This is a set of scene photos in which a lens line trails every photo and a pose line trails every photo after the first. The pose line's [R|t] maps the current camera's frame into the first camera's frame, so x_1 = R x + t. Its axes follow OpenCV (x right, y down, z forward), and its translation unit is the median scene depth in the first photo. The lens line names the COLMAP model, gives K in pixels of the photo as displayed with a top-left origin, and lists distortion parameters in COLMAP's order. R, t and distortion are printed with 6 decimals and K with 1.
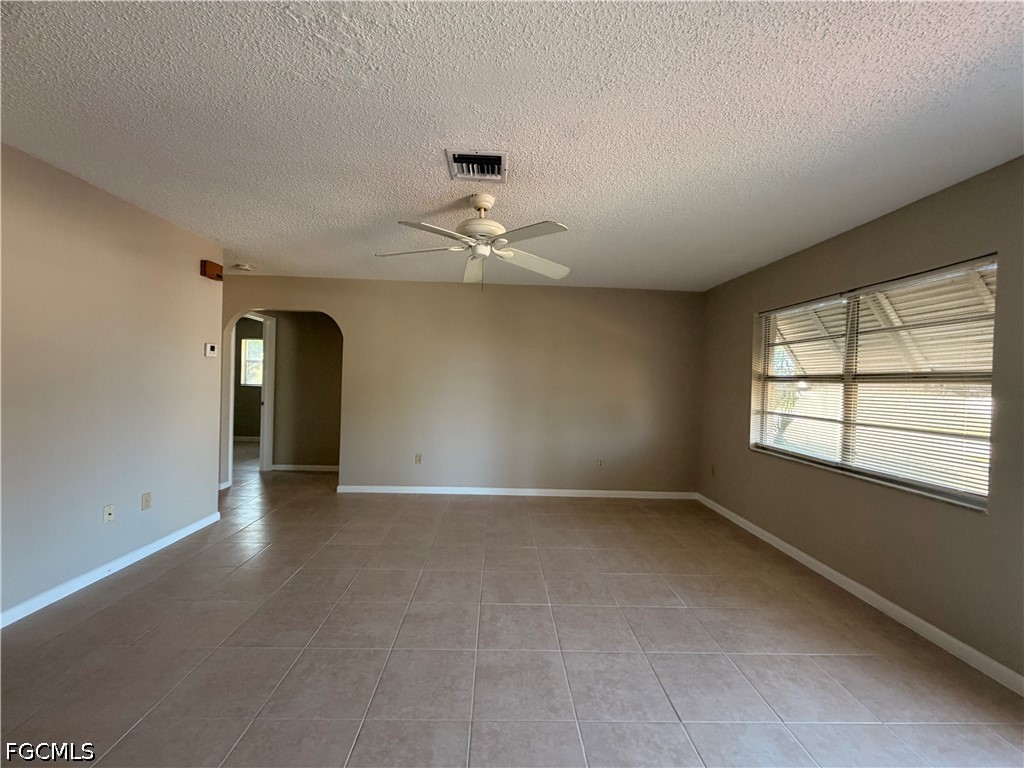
lens RADIAL K [[409.3, 0, 512.0], [0, 409.3, 384.0], [0, 0, 1]] dist [-0.000303, -0.000152]
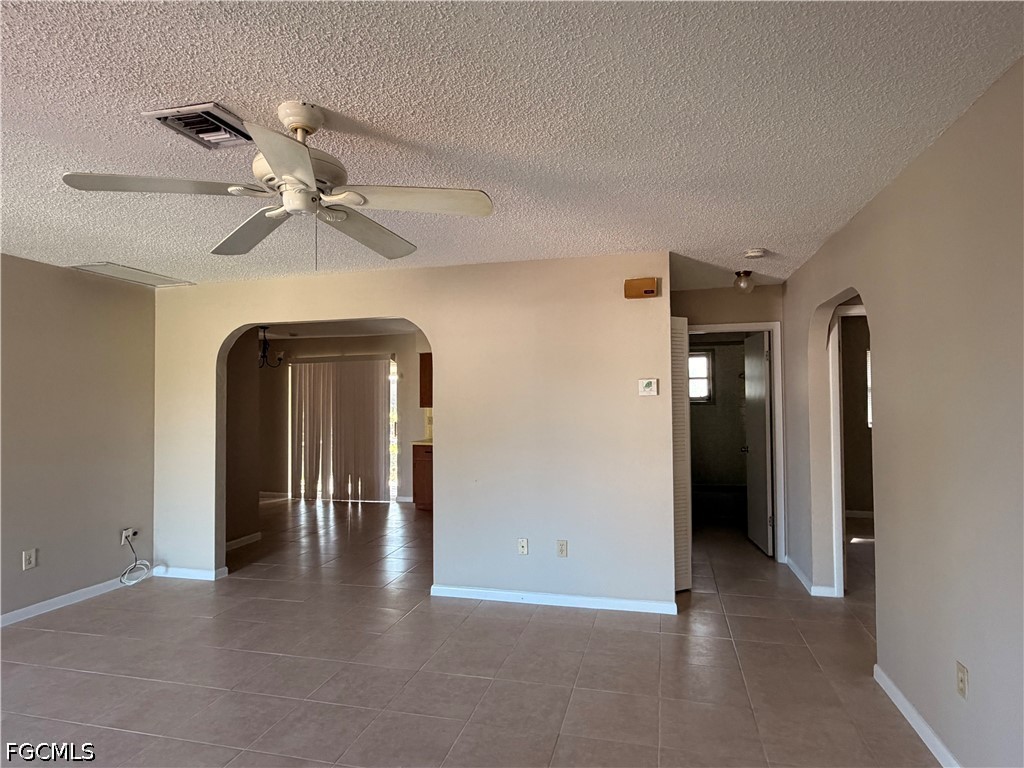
lens RADIAL K [[593.1, 0, 512.0], [0, 593.1, 384.0], [0, 0, 1]] dist [-0.002592, -0.000551]
pose [[-0.274907, -0.052772, -0.960022, 0.472137], [-0.008301, 0.998586, -0.052515, -0.027717], [0.961435, -0.006468, -0.274956, 1.155734]]
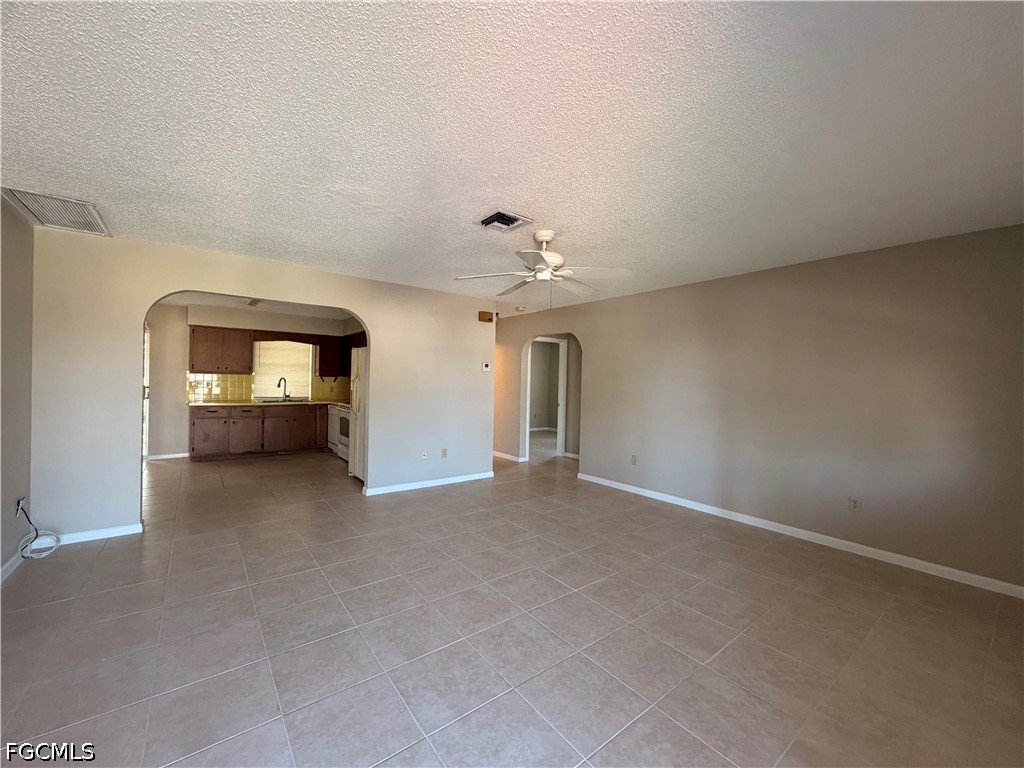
lens RADIAL K [[409.3, 0, 512.0], [0, 409.3, 384.0], [0, 0, 1]] dist [-0.000303, -0.000152]
pose [[0.588345, -0.007369, -0.808576, 0.654982], [-0.014958, 0.999688, -0.019995, 0.015146], [0.808472, 0.023859, 0.588051, 0.164716]]
